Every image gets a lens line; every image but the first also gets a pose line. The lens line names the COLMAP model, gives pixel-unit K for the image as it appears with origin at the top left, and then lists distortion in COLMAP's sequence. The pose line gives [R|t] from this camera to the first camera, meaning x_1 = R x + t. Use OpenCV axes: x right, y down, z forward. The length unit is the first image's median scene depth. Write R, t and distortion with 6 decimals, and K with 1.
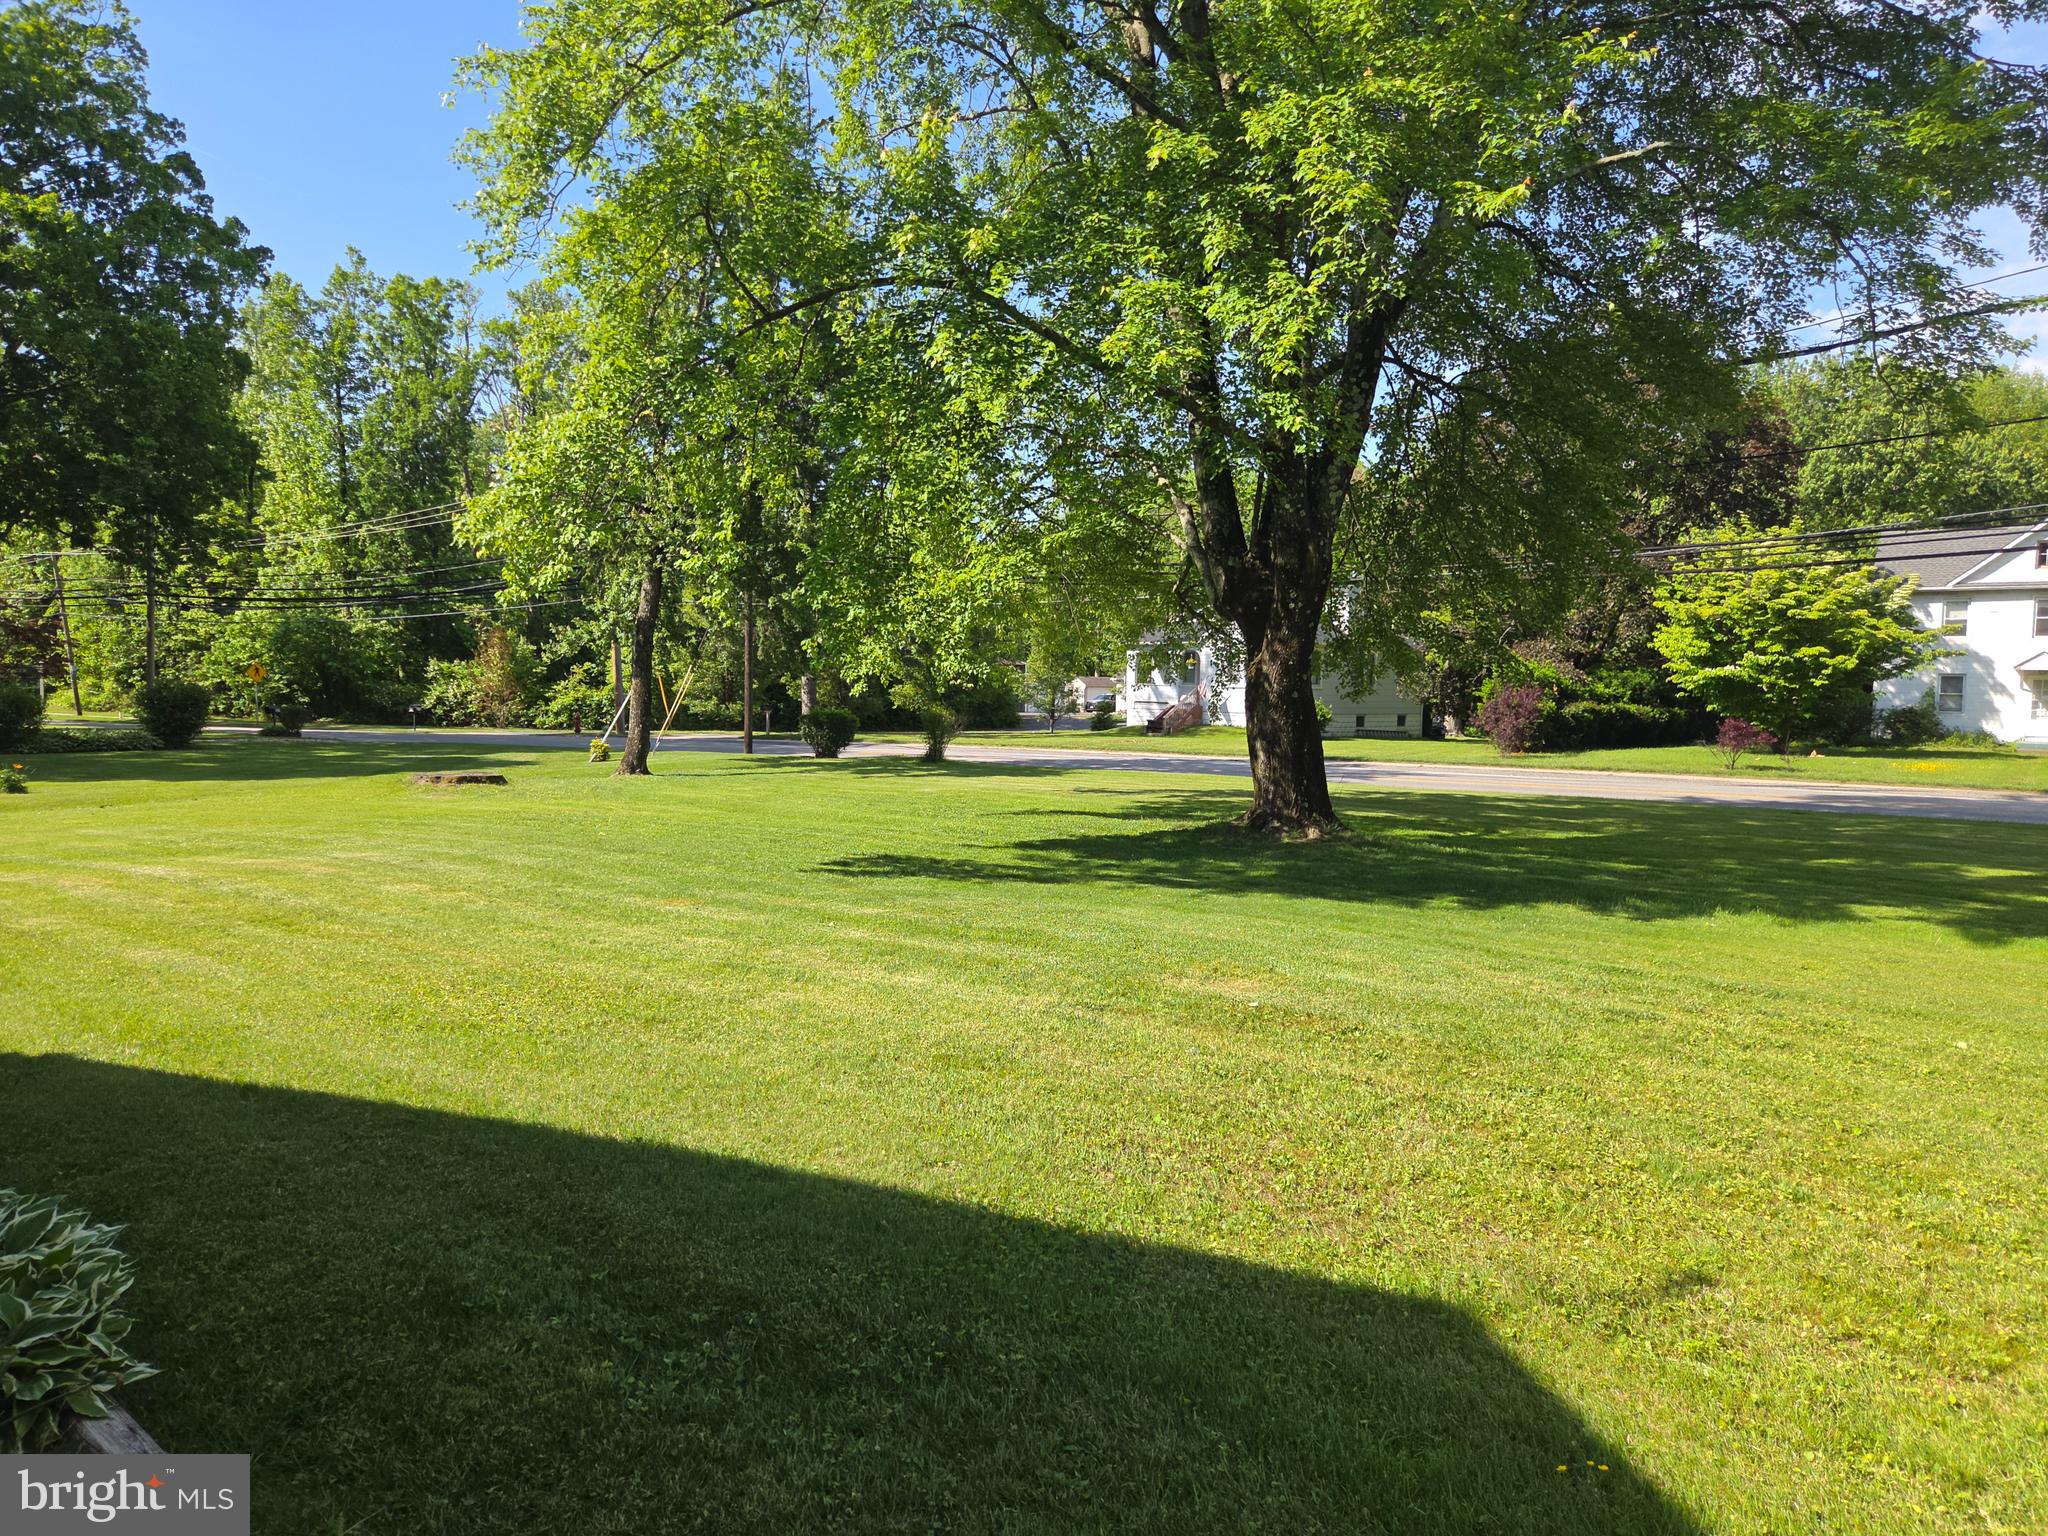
lens RADIAL K [[1383.0, 0, 1030.1], [0, 1383.0, 761.3], [0, 0, 1]] dist [0.078368, -0.066242]
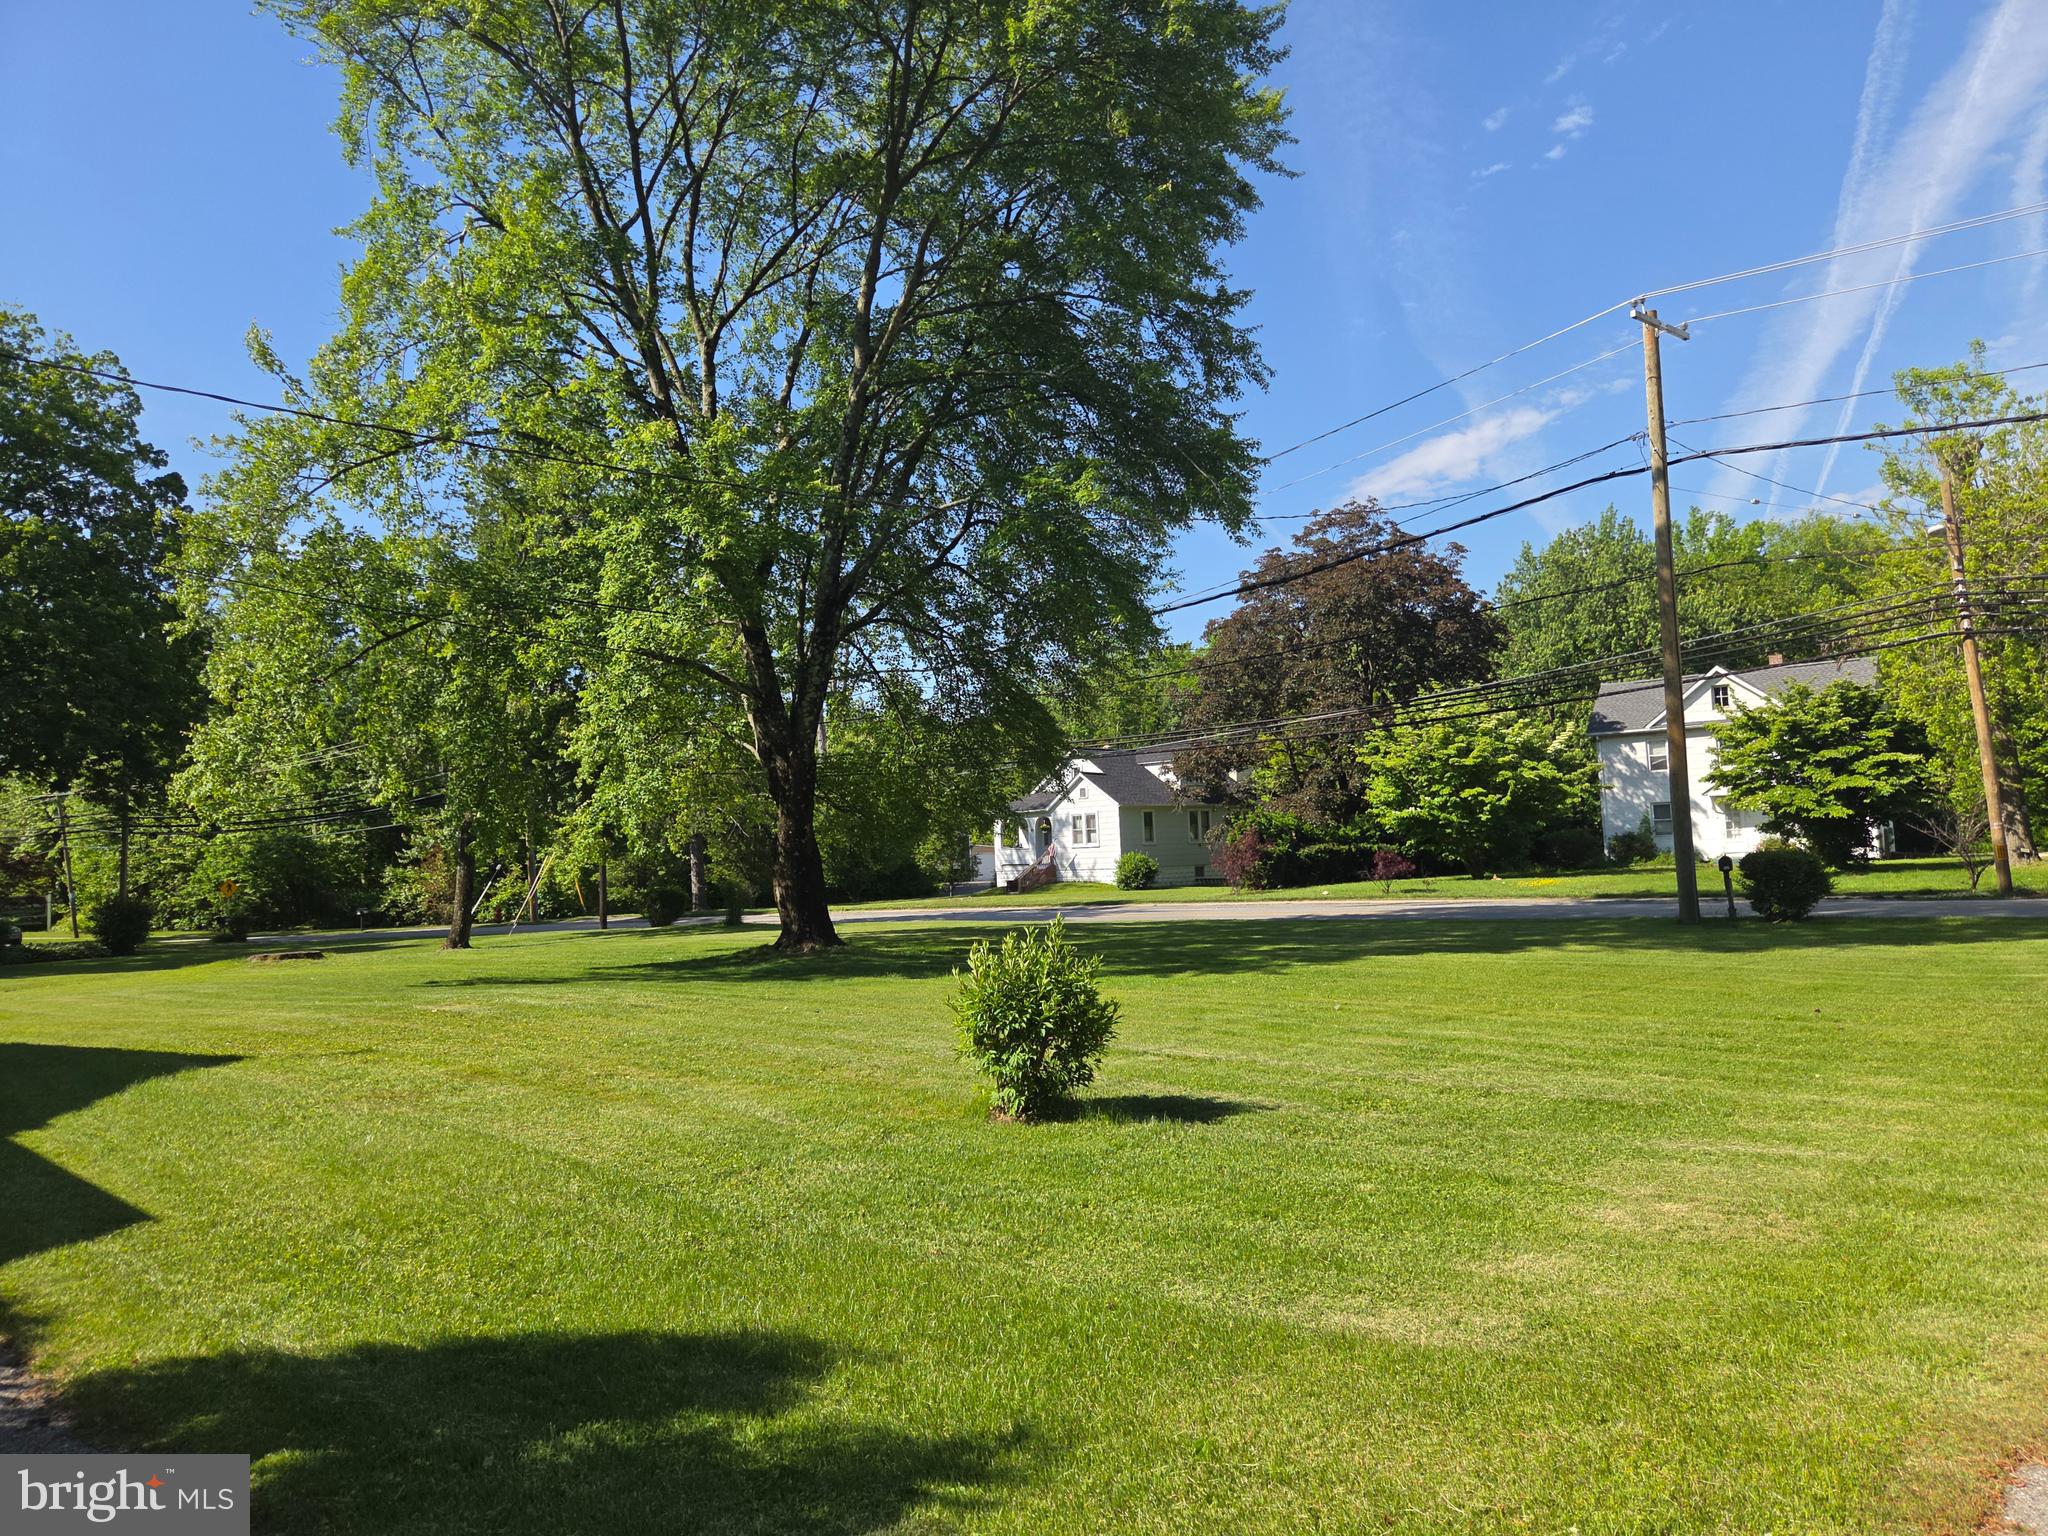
lens RADIAL K [[1383.3, 0, 1008.9], [0, 1383.3, 766.8], [0, 0, 1]] dist [0.083046, -0.067210]
pose [[0.997782, -0.061173, -0.026251, 0.104466], [0.057617, 0.991140, -0.119670, 0.010875], [0.033339, 0.117892, 0.992467, -0.105211]]
